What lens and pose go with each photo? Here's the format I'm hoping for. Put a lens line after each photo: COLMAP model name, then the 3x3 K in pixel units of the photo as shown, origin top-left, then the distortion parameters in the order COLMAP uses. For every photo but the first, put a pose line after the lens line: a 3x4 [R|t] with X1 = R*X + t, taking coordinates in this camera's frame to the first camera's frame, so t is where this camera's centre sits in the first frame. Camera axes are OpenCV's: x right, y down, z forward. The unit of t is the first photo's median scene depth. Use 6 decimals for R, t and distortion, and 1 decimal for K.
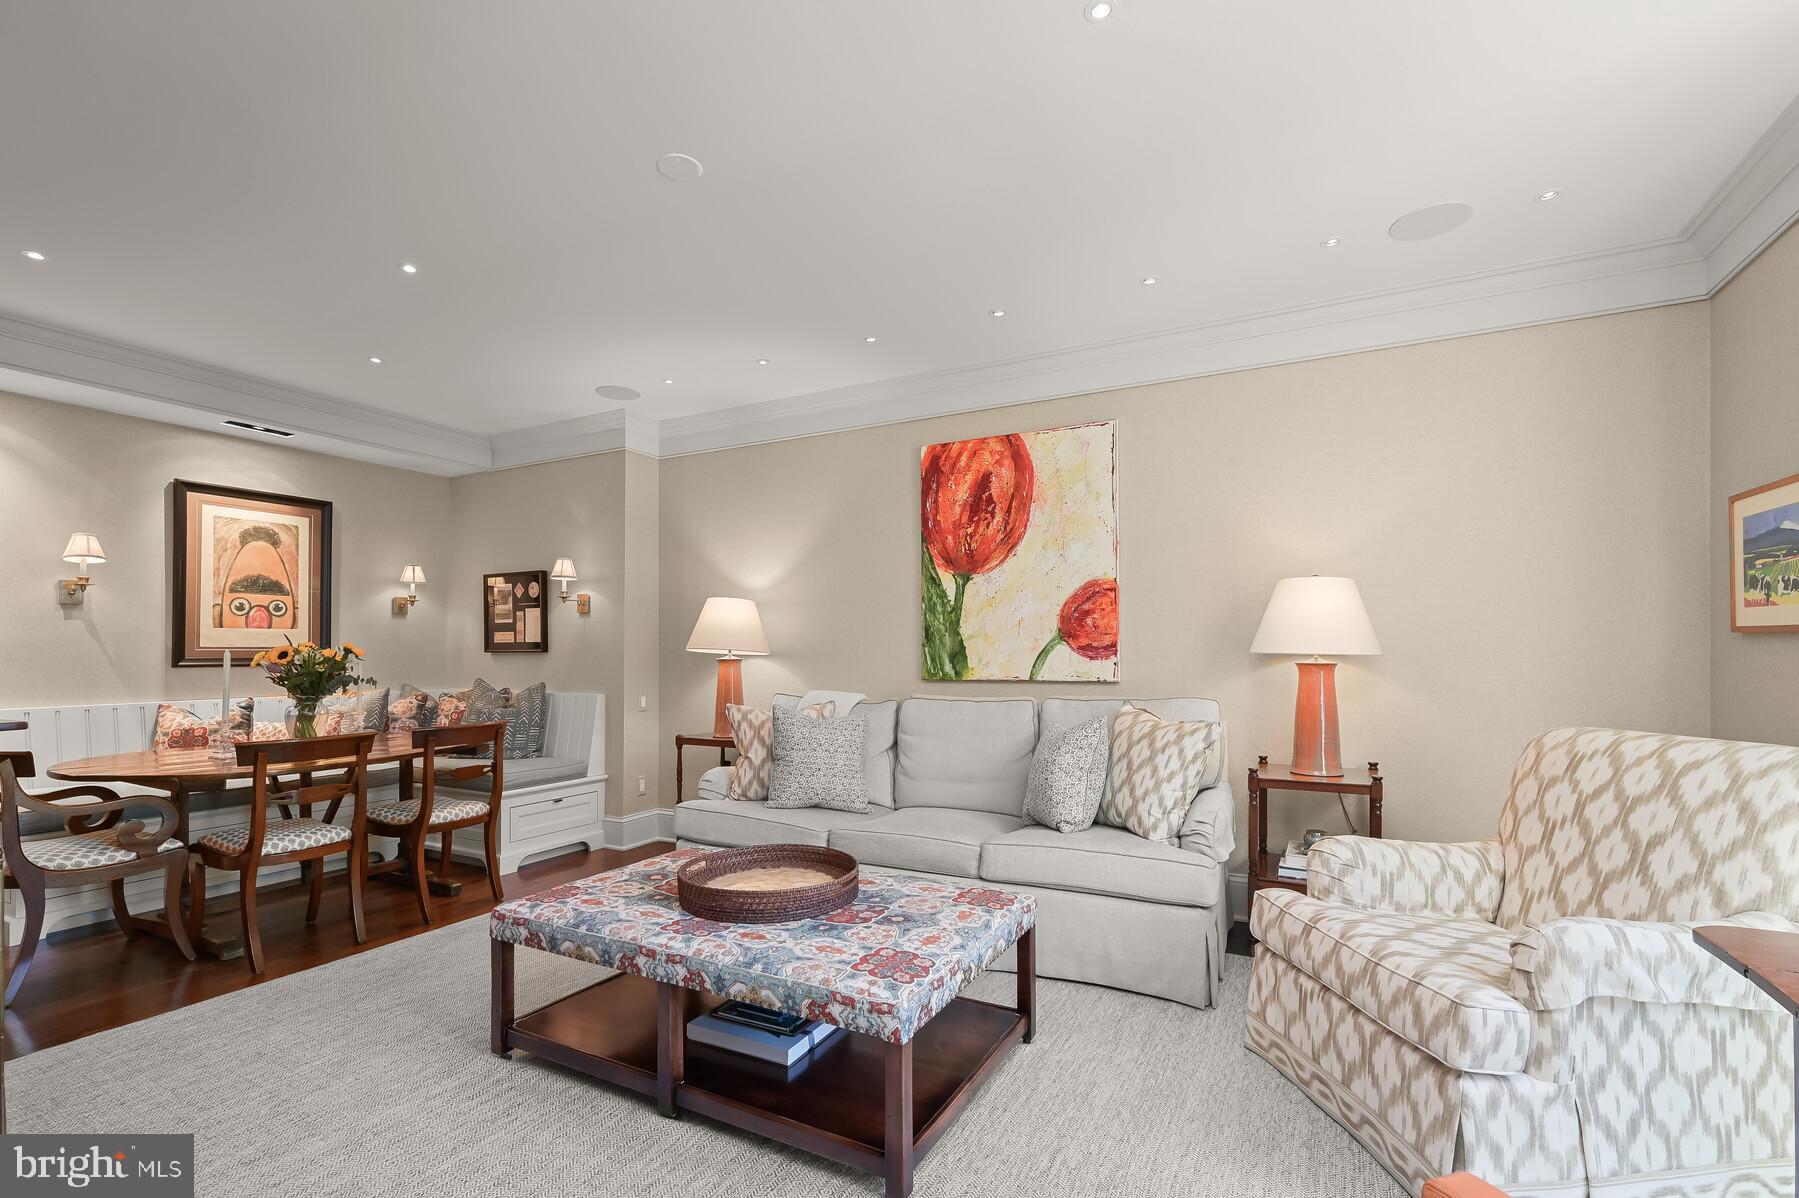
lens RADIAL K [[809.0, 0, 896.2], [0, 809.0, 647.3], [0, 0, 1]] dist [-0.000567, 0.000747]
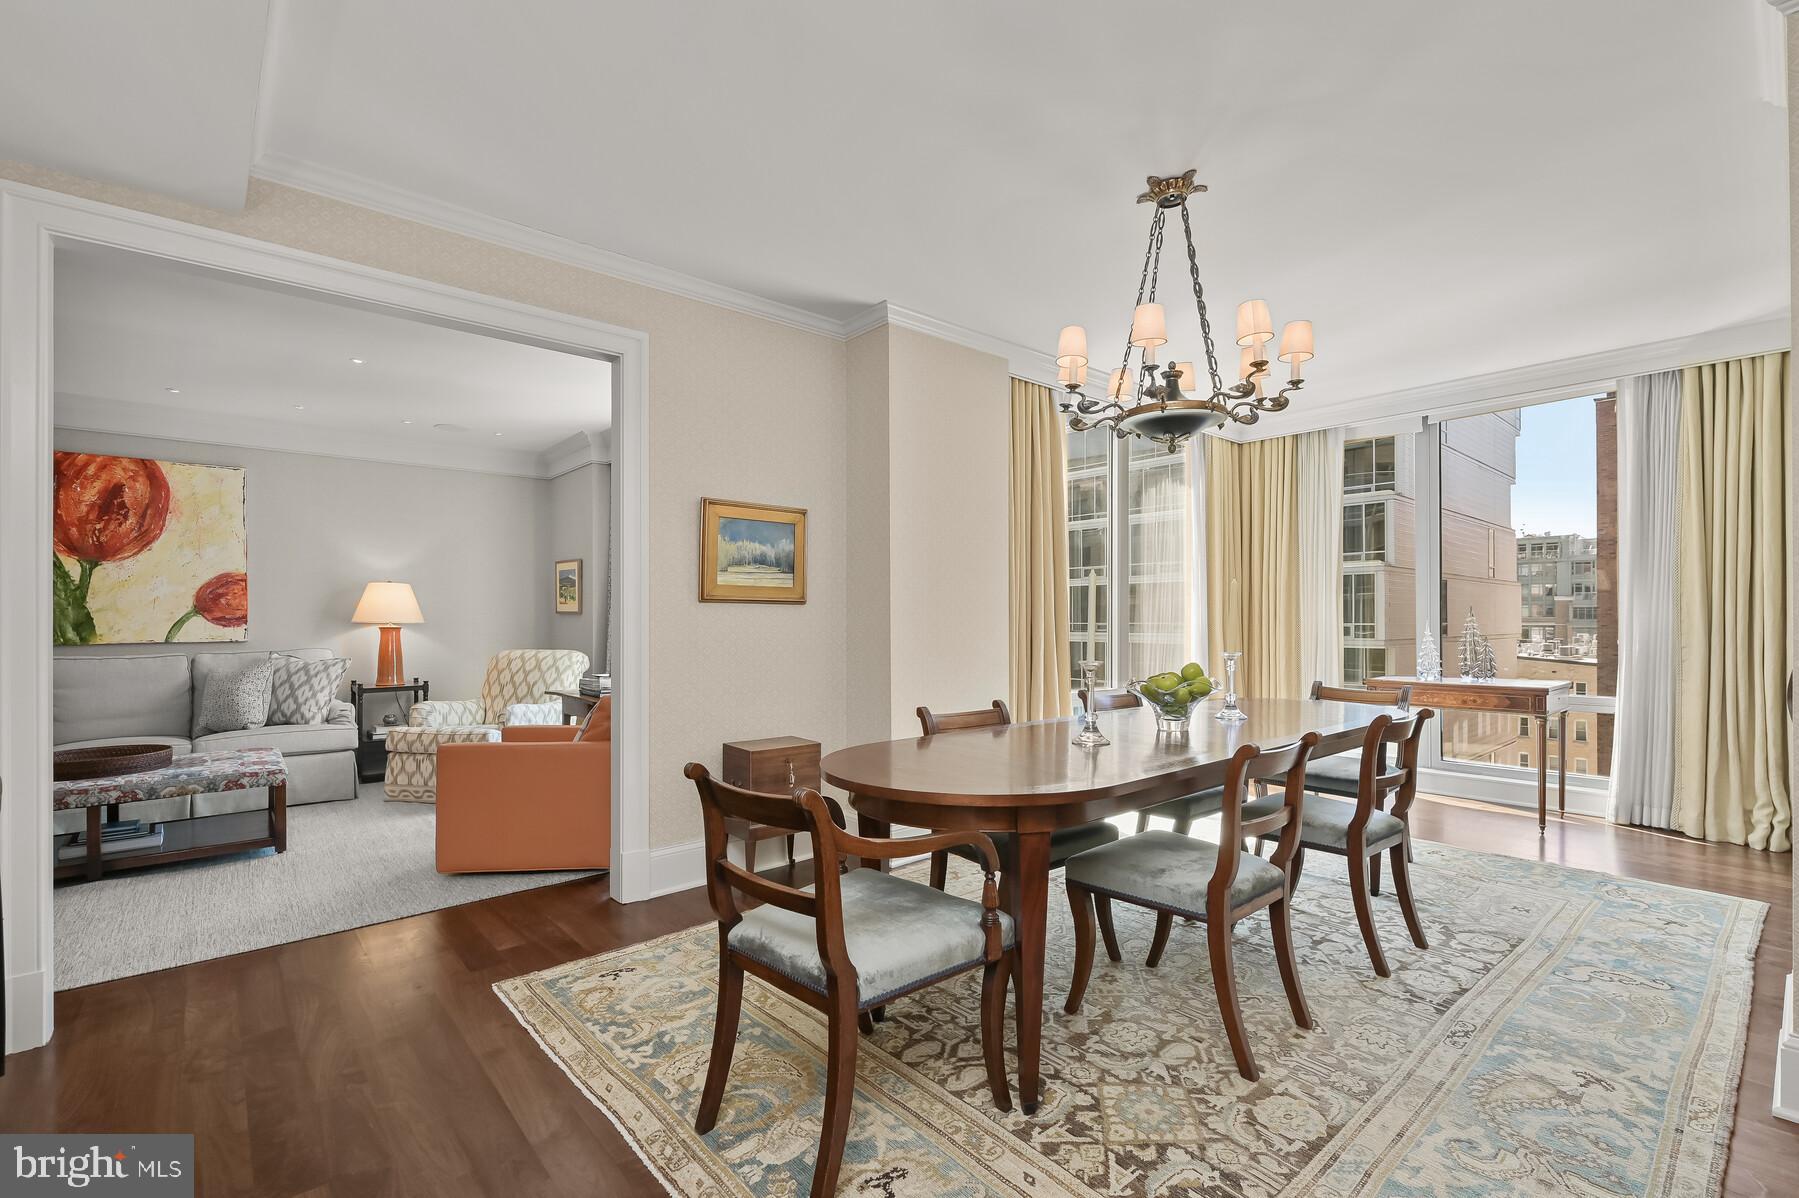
lens RADIAL K [[814.8, 0, 916.7], [0, 814.8, 619.3], [0, 0, 1]] dist [0.000945, 0.000167]
pose [[0.354375, 0.002736, 0.935099, -0.690019], [-0.003079, 0.999994, -0.001759, -0.000057], [-0.935098, -0.002256, 0.354381, -0.695066]]
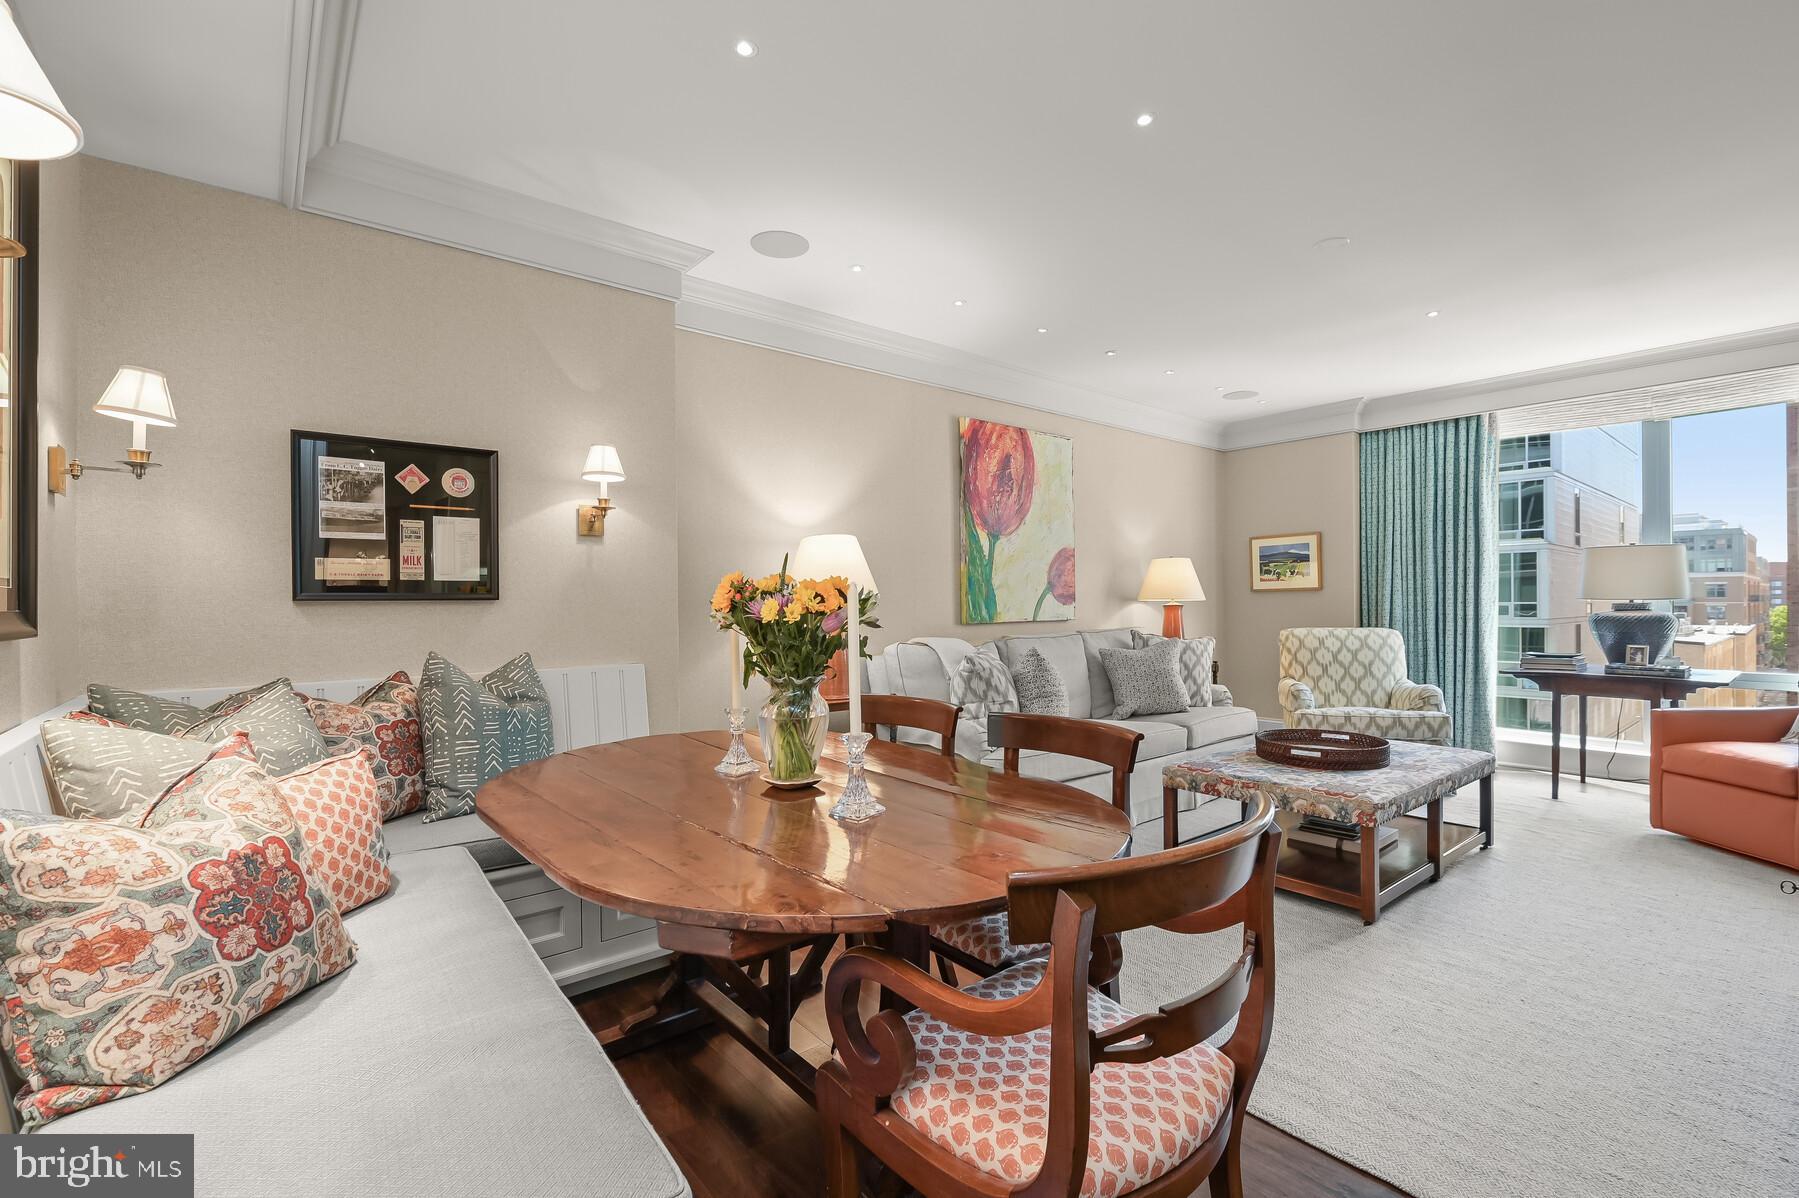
lens RADIAL K [[814.8, 0, 889.9], [0, 814.8, 602.0], [0, 0, 1]] dist [0.000945, 0.000167]
pose [[0.372605, 0.001498, 0.927989, -1.160099], [0.002286, 0.999994, -0.002532, 0.013027], [-0.927987, 0.003065, 0.372599, 0.739223]]
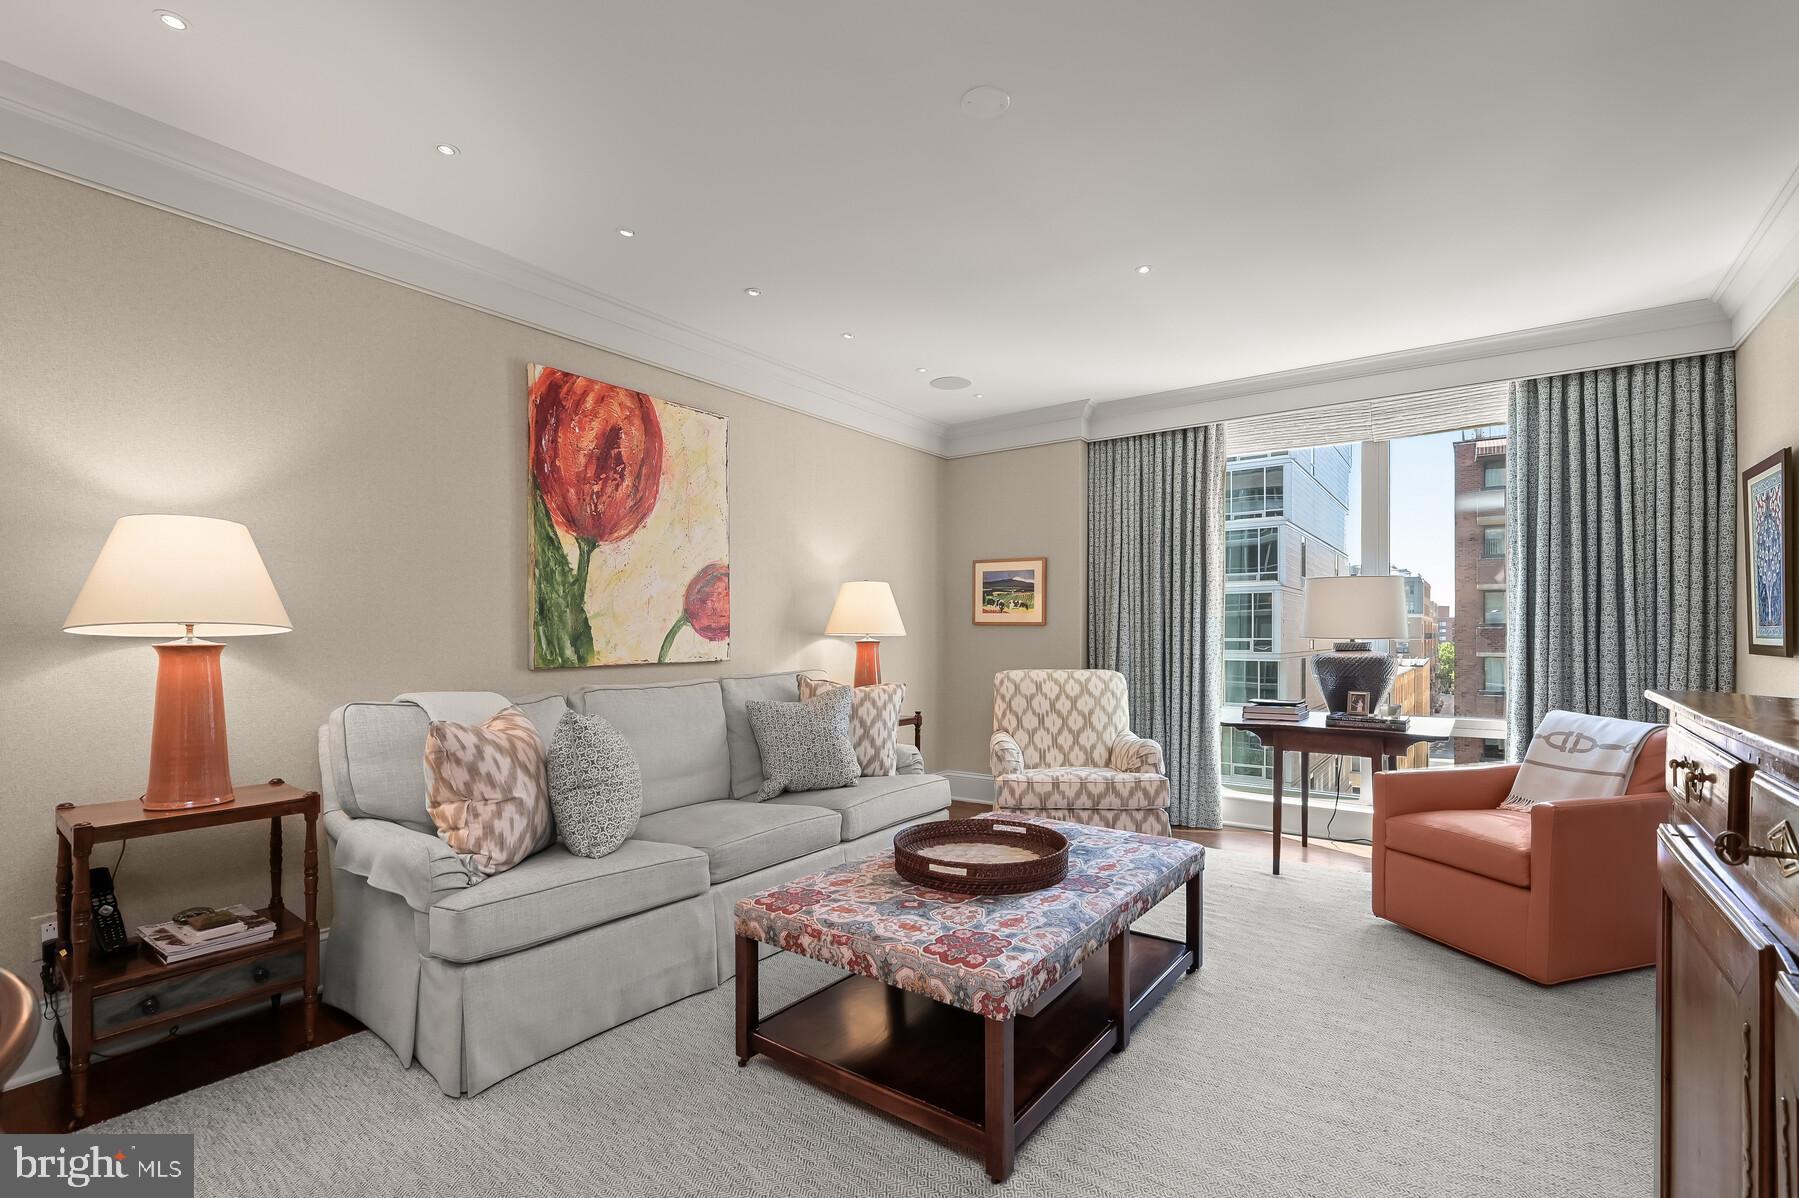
lens RADIAL K [[814.8, 0, 907.5], [0, 814.8, 632.7], [0, 0, 1]] dist [0.000945, 0.000167]
pose [[0.133041, 0.005093, 0.991097, -0.747693], [-0.004825, 0.999978, -0.004491, 0.008632], [-0.991099, -0.004184, 0.133063, 0.599472]]
